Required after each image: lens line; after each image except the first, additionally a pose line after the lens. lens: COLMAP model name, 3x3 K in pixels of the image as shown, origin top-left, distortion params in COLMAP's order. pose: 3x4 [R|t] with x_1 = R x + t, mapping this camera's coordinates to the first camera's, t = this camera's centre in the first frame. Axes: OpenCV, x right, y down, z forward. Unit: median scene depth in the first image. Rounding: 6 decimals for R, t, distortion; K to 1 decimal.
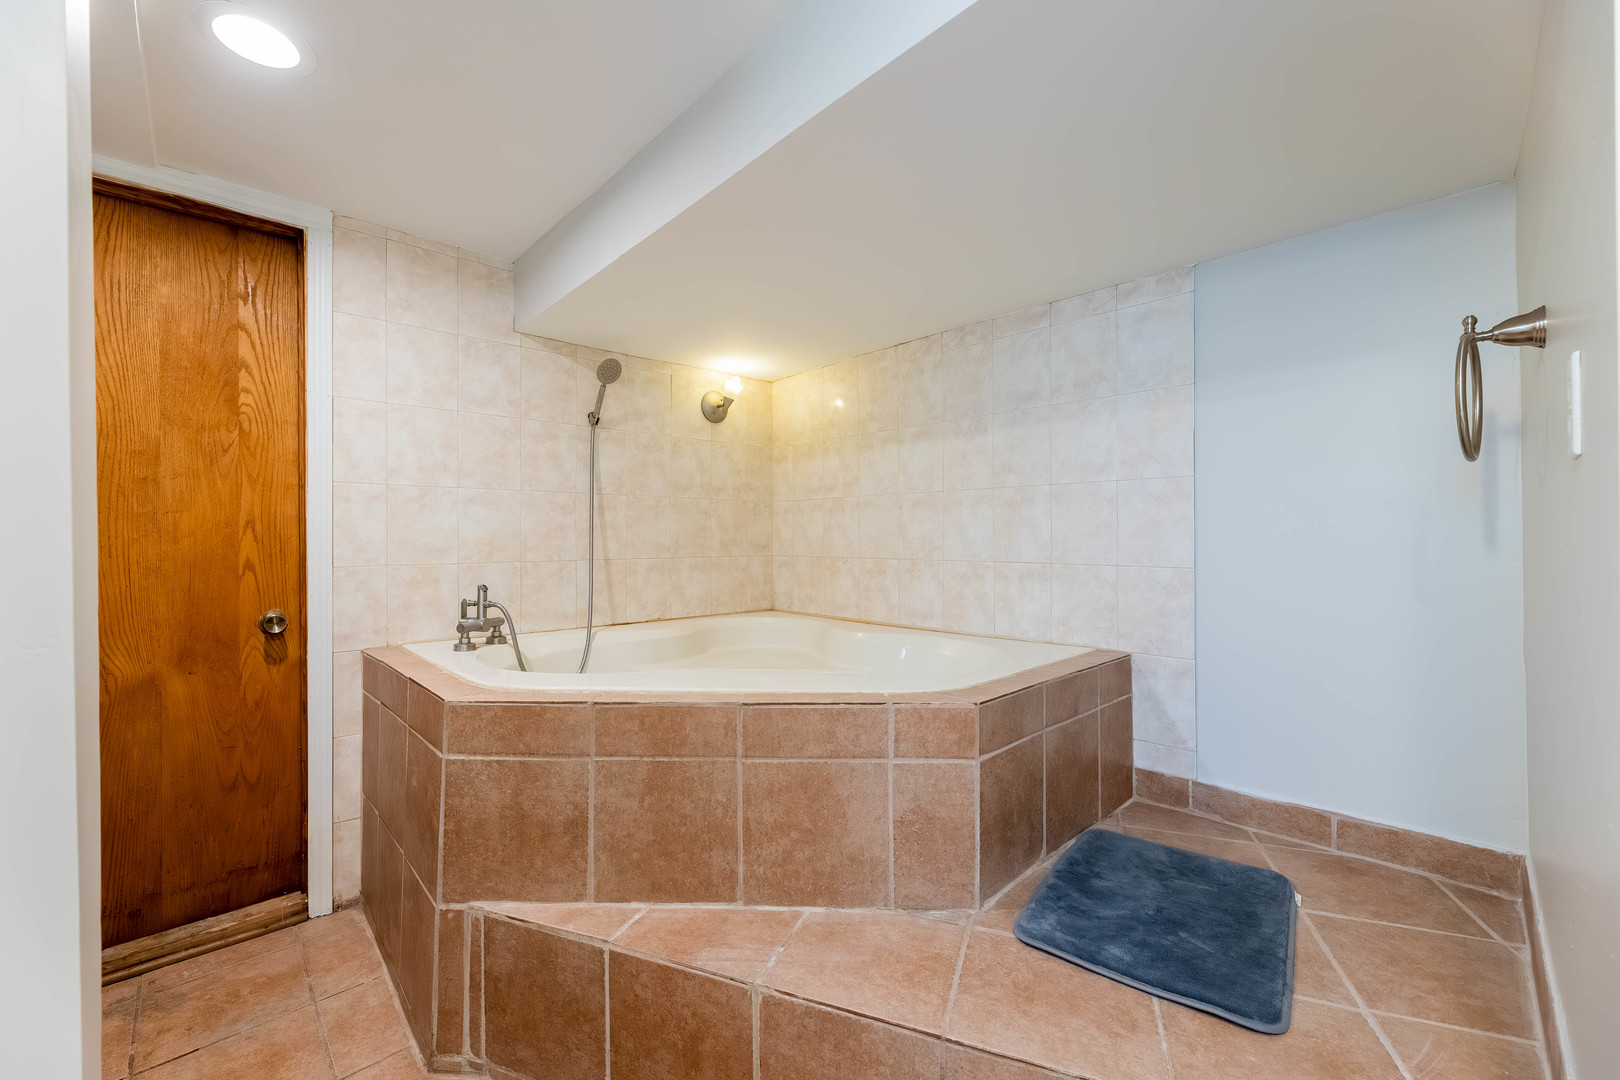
lens RADIAL K [[652.1, 0, 805.9], [0, 652.1, 537.5], [0, 0, 1]] dist [-0.001796, -0.000070]
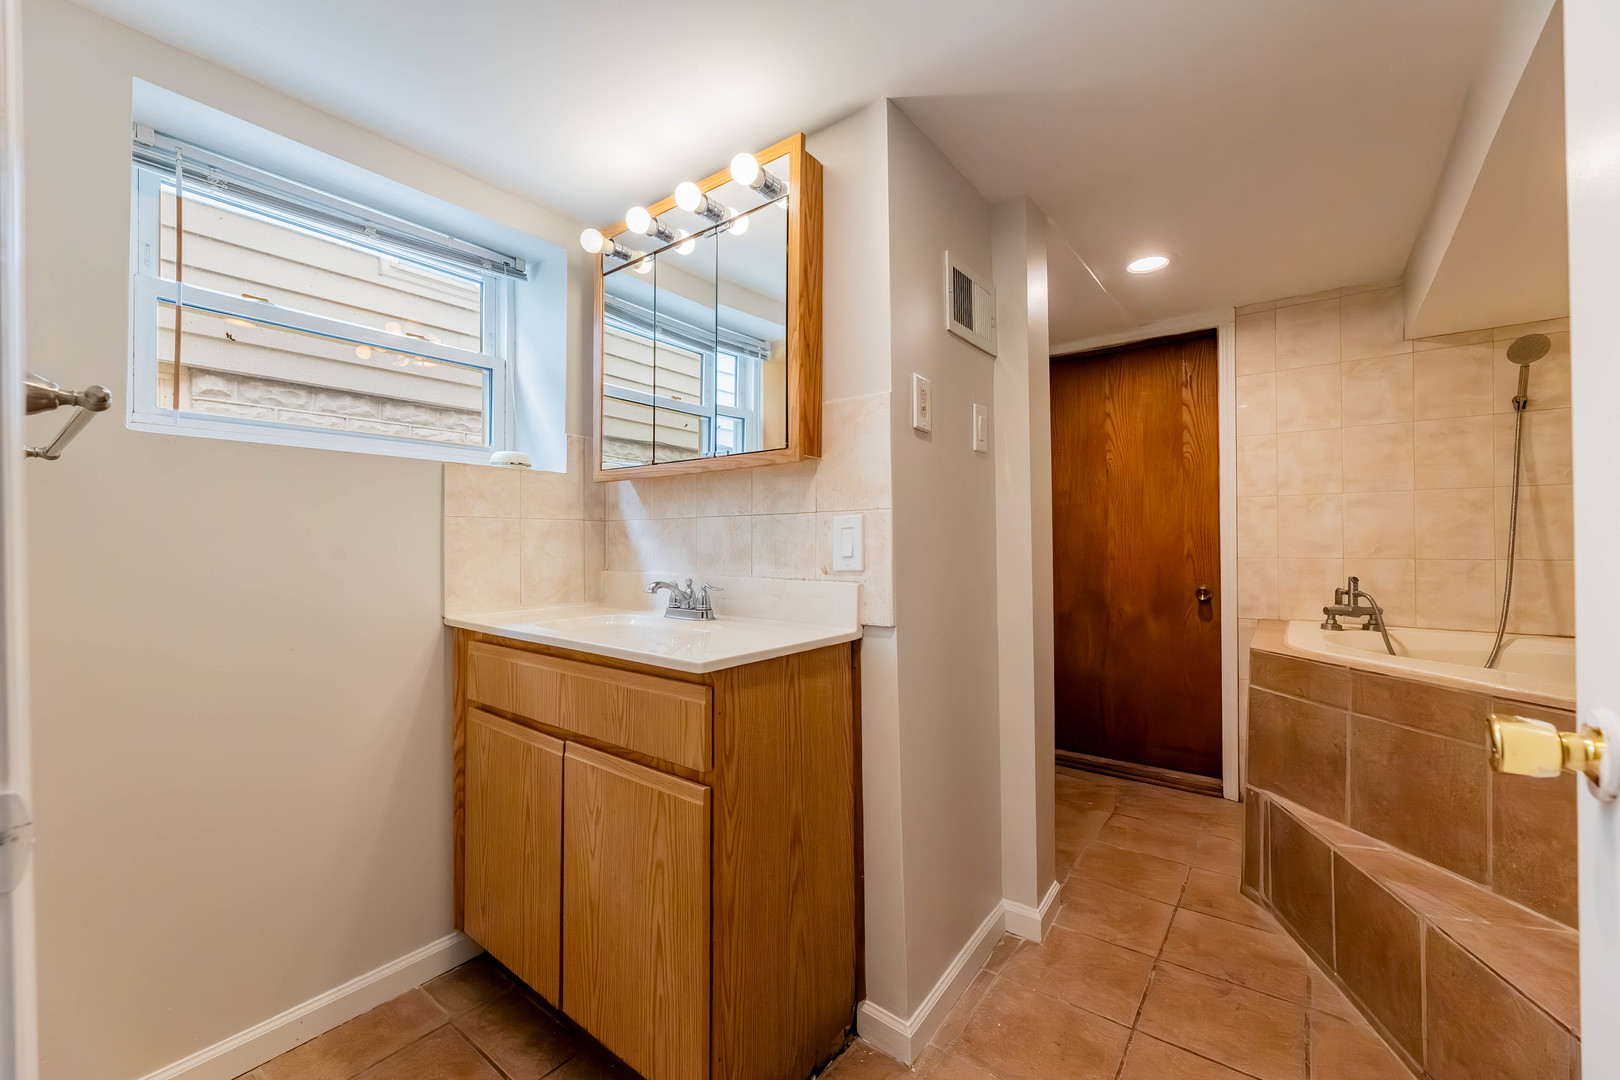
lens RADIAL K [[652.1, 0, 805.9], [0, 652.1, 537.5], [0, 0, 1]] dist [-0.001796, -0.000070]
pose [[0.172948, -0.004814, -0.984919, 0.522534], [0.006473, 0.999972, -0.003751, 0.000984], [0.984910, -0.005727, 0.172974, -0.173766]]
